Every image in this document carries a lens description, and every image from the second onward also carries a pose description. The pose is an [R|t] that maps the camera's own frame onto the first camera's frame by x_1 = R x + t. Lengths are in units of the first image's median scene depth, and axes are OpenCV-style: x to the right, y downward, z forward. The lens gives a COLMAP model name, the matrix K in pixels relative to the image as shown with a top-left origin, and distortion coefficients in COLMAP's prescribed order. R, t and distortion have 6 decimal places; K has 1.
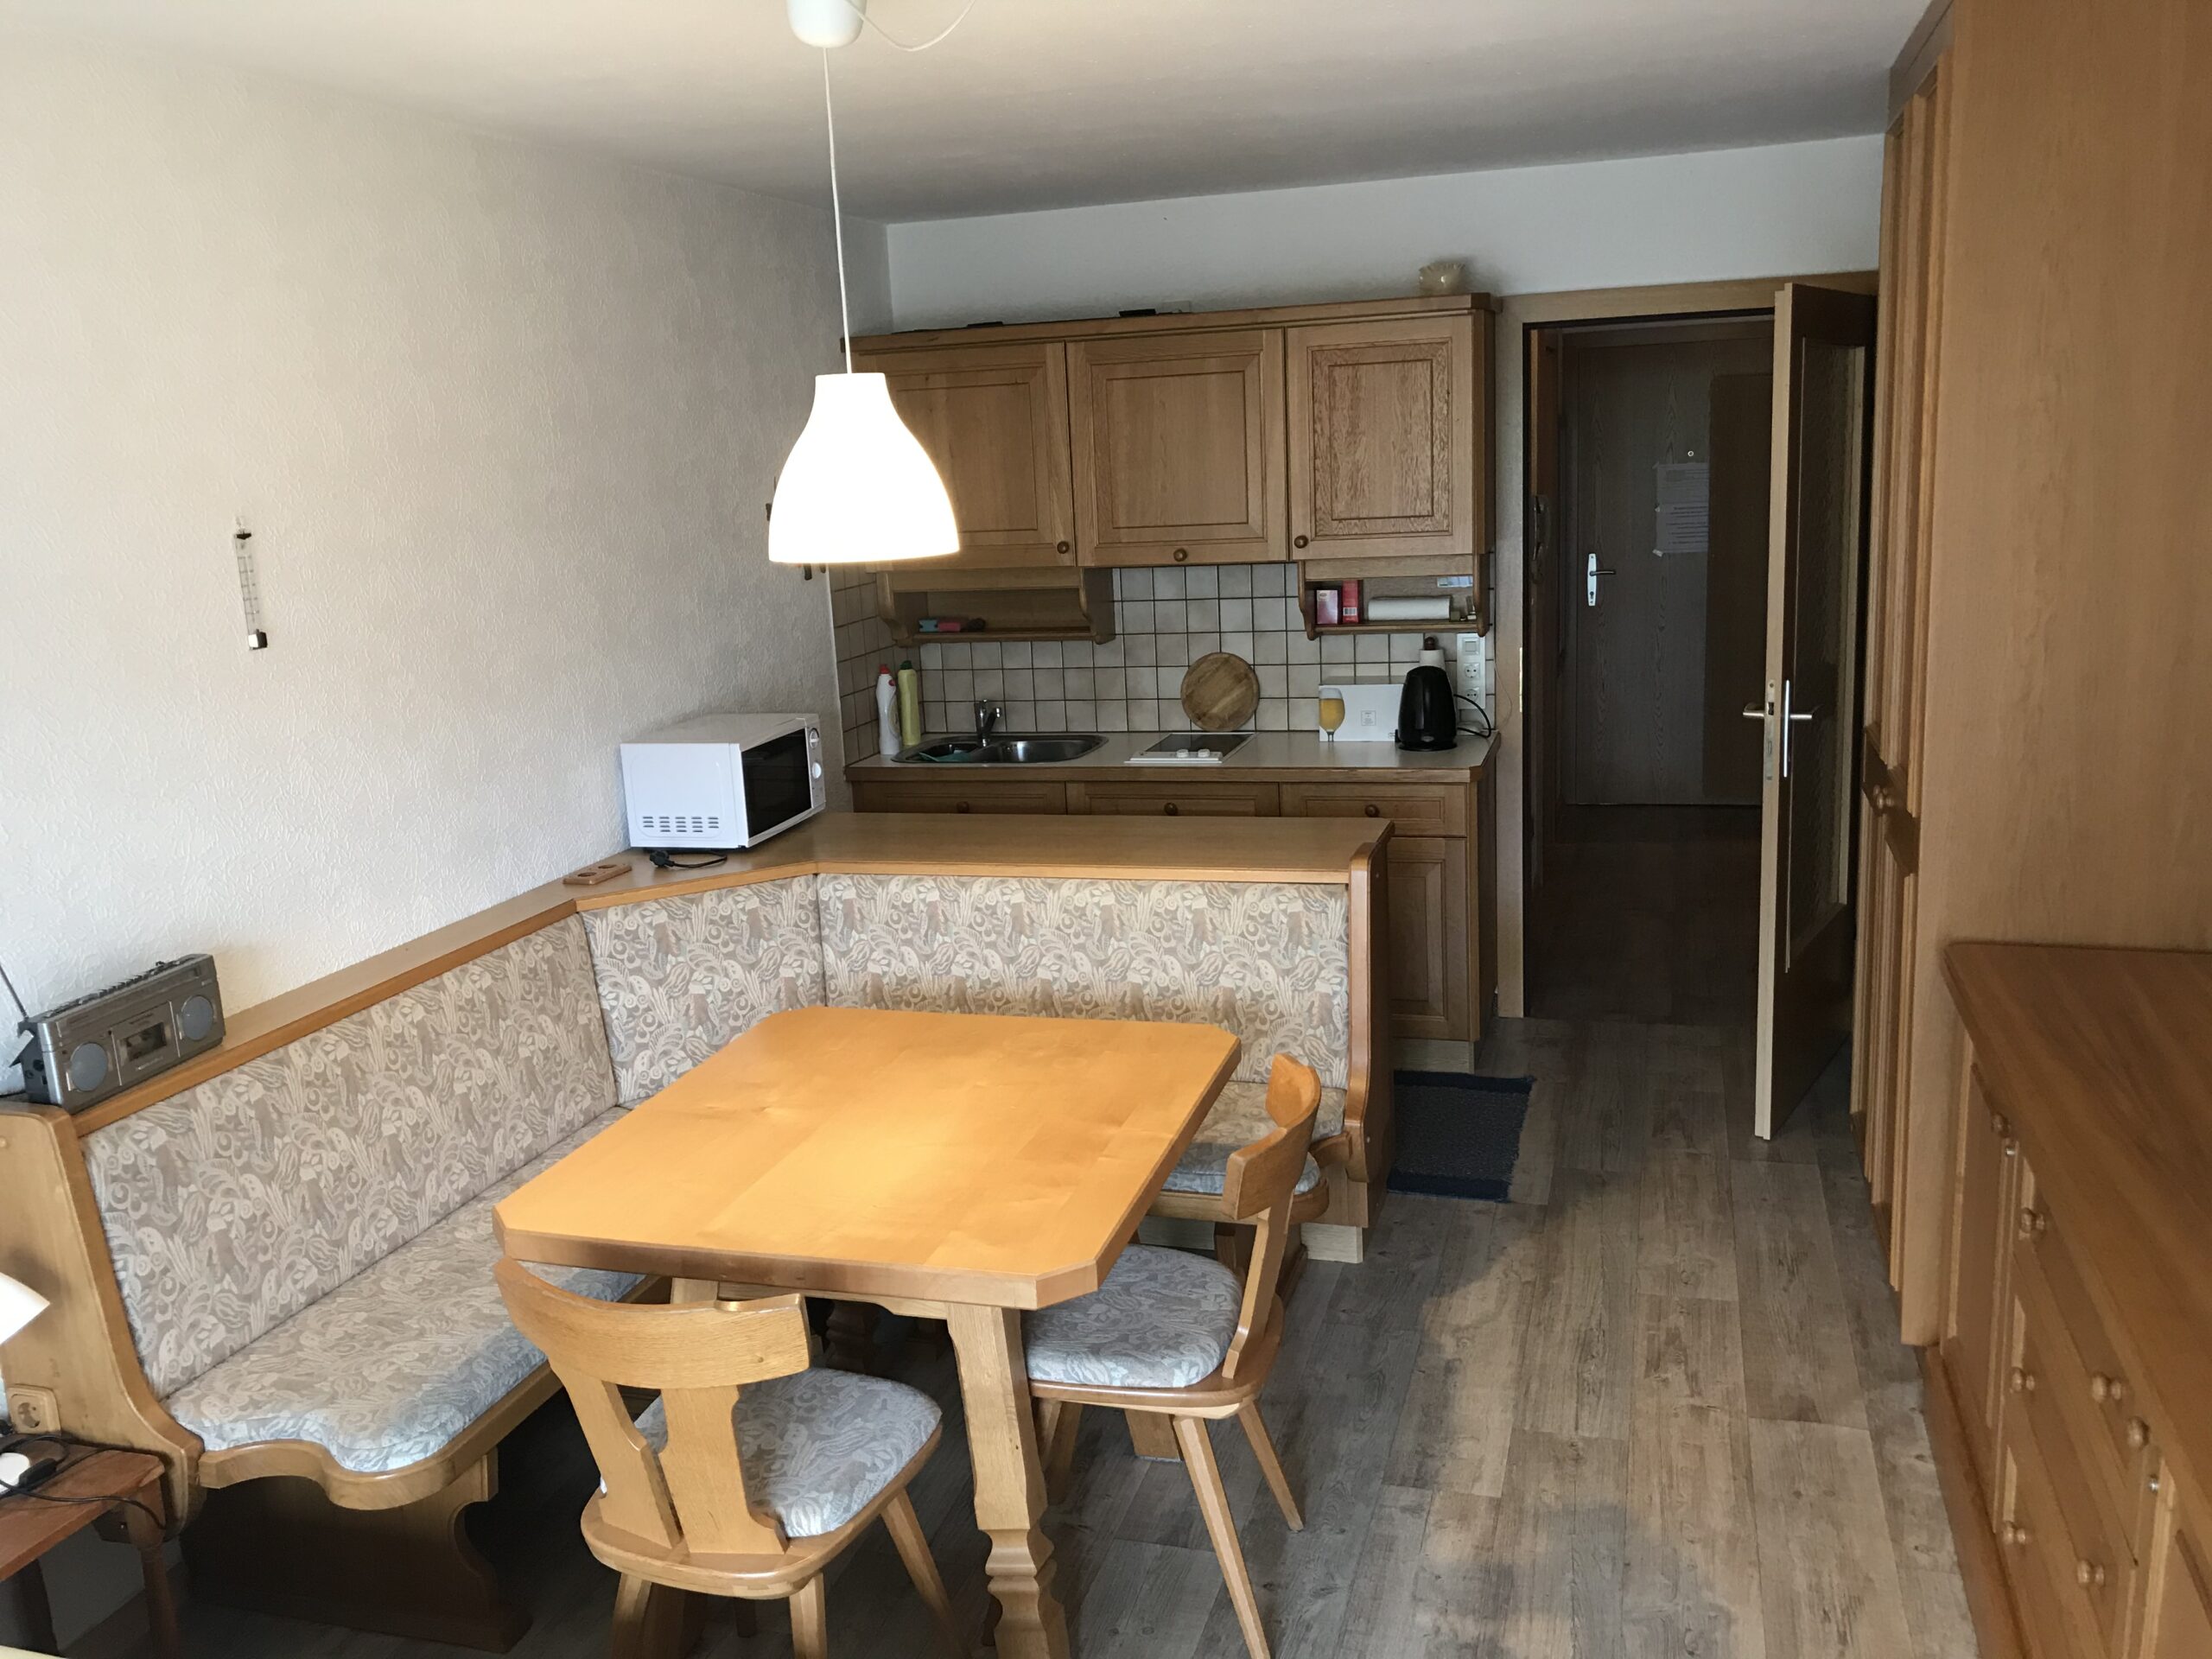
lens RADIAL K [[1826.6, 0, 1106.0], [0, 1826.6, 829.5], [0, 0, 1]] dist [-0.004764, 0.004011]
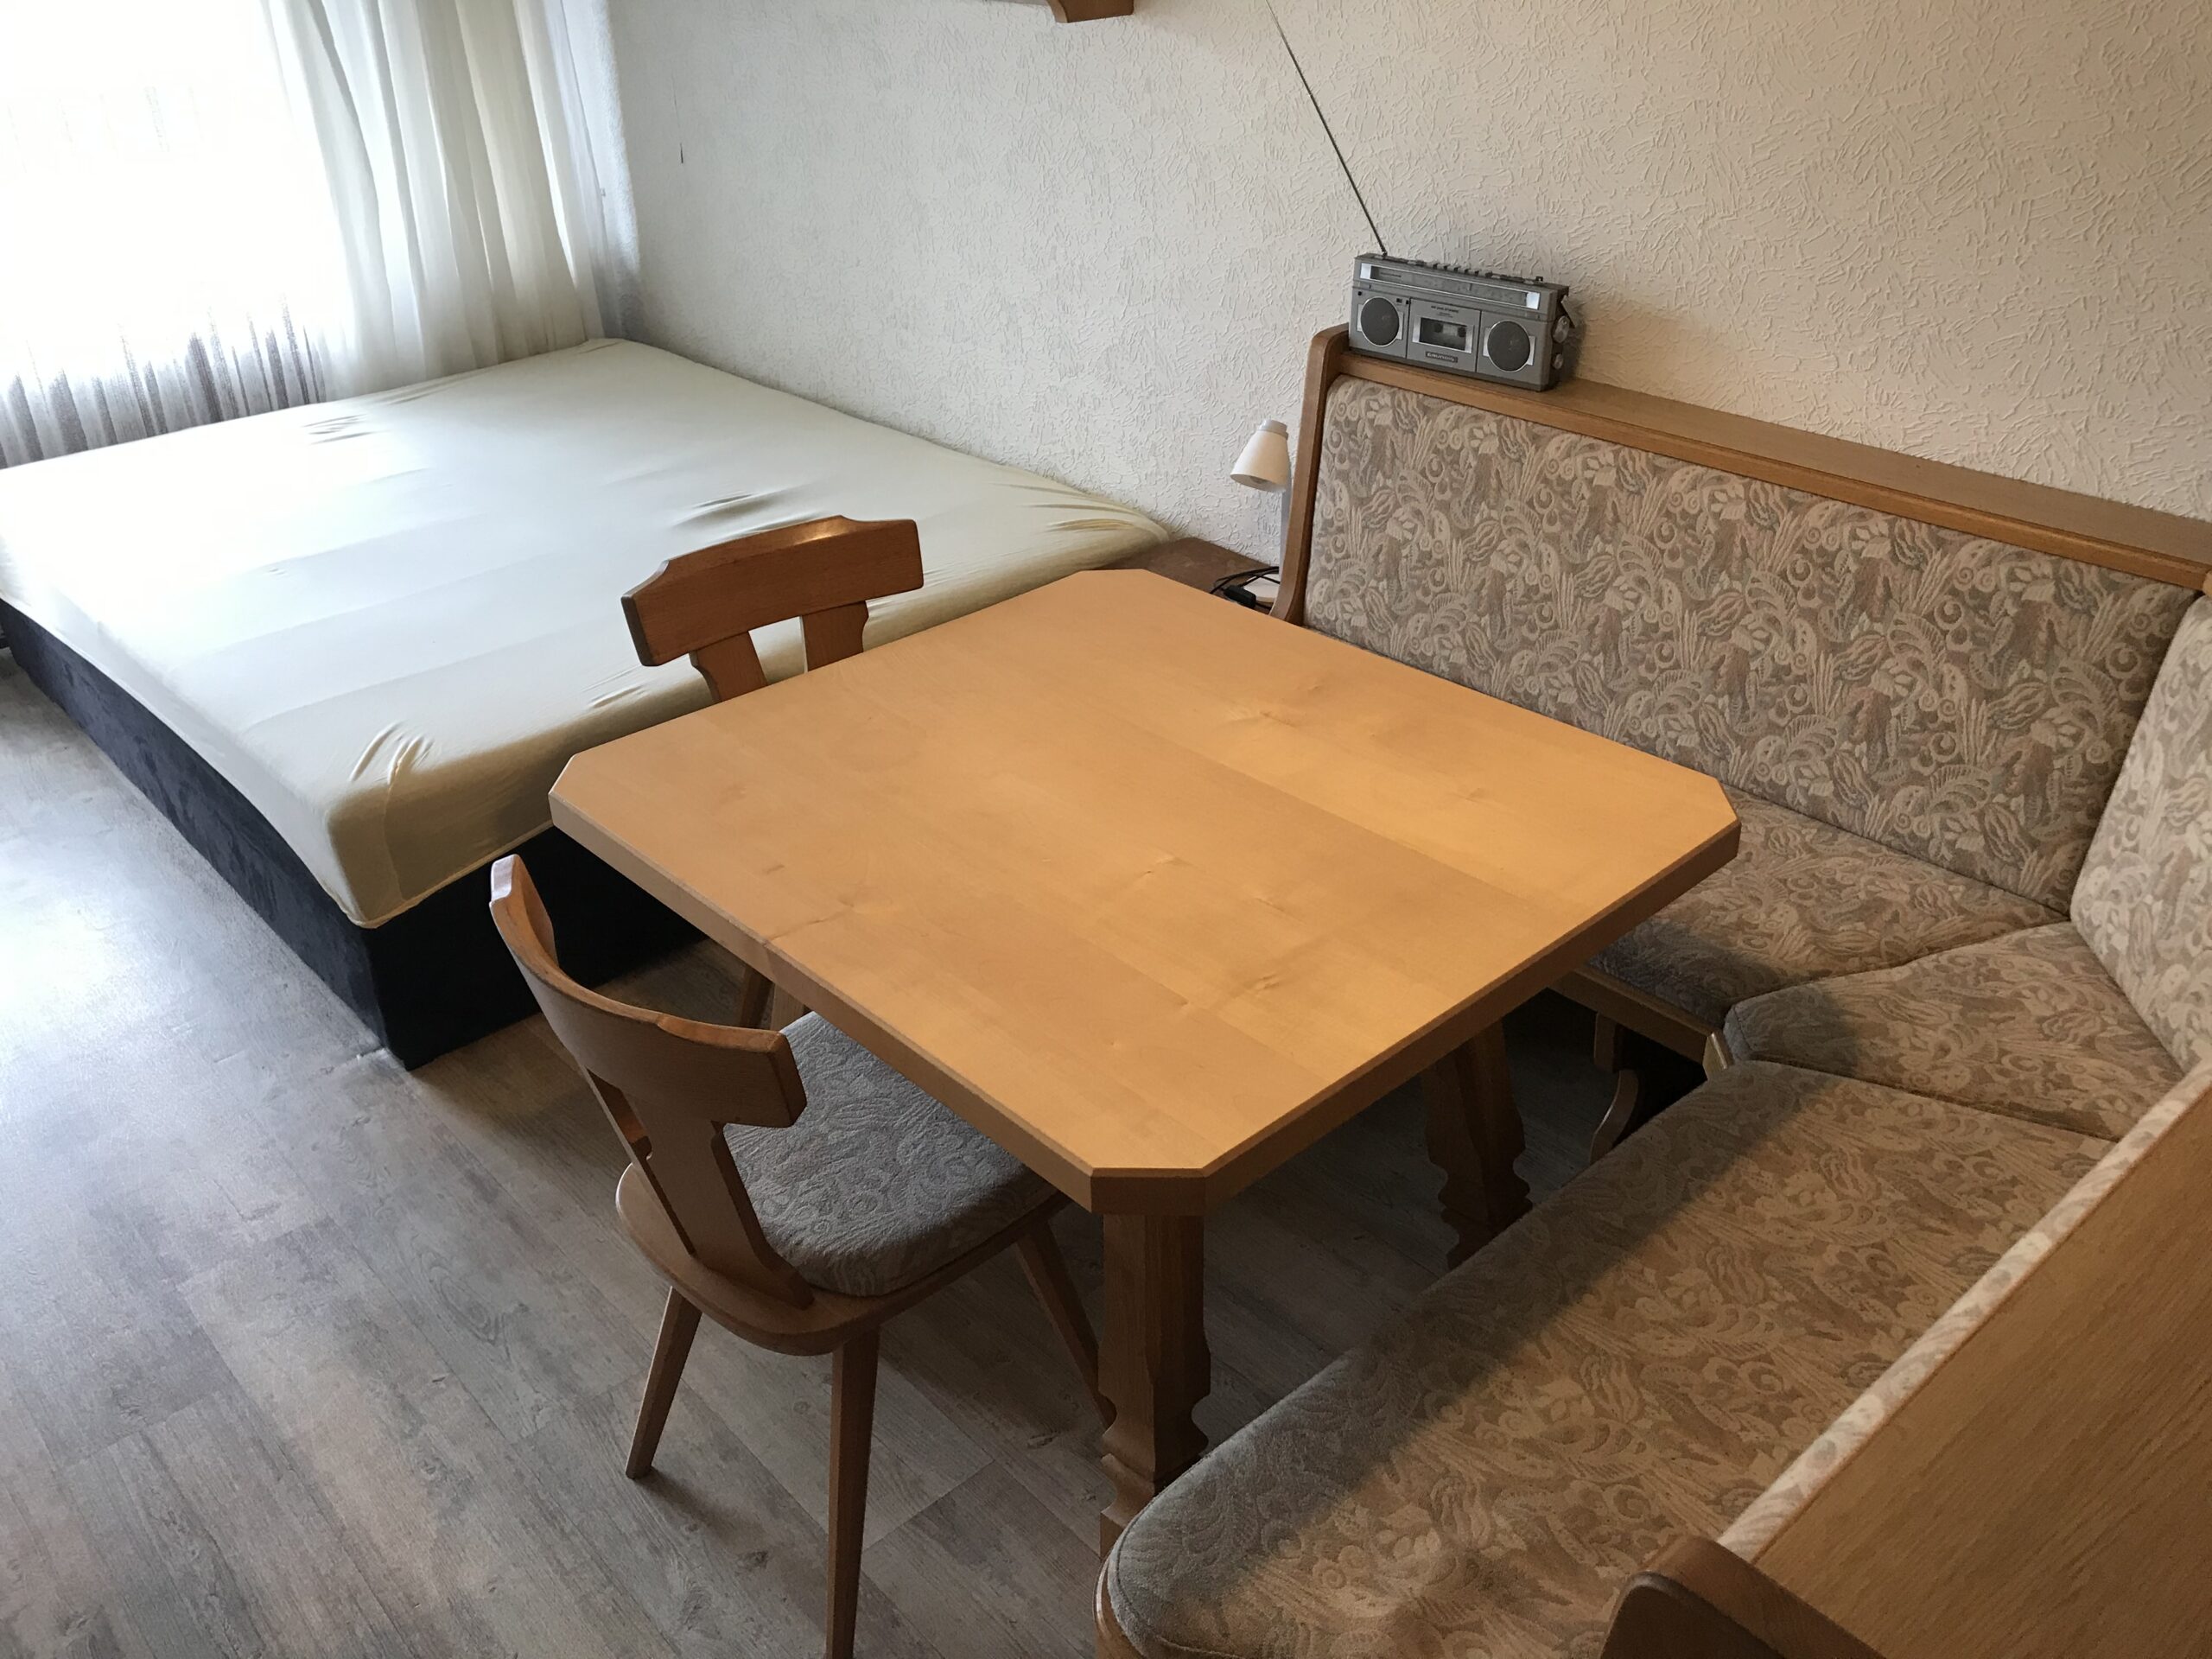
lens RADIAL K [[1950.9, 0, 1105.6], [0, 1950.9, 865.2], [0, 0, 1]] dist [-0.000001, 0.000005]
pose [[-0.522084, 0.506870, -0.685938, 0.363890], [-0.093370, 0.765447, 0.636689, -0.267486], [0.847768, 0.396452, -0.352301, 1.142782]]
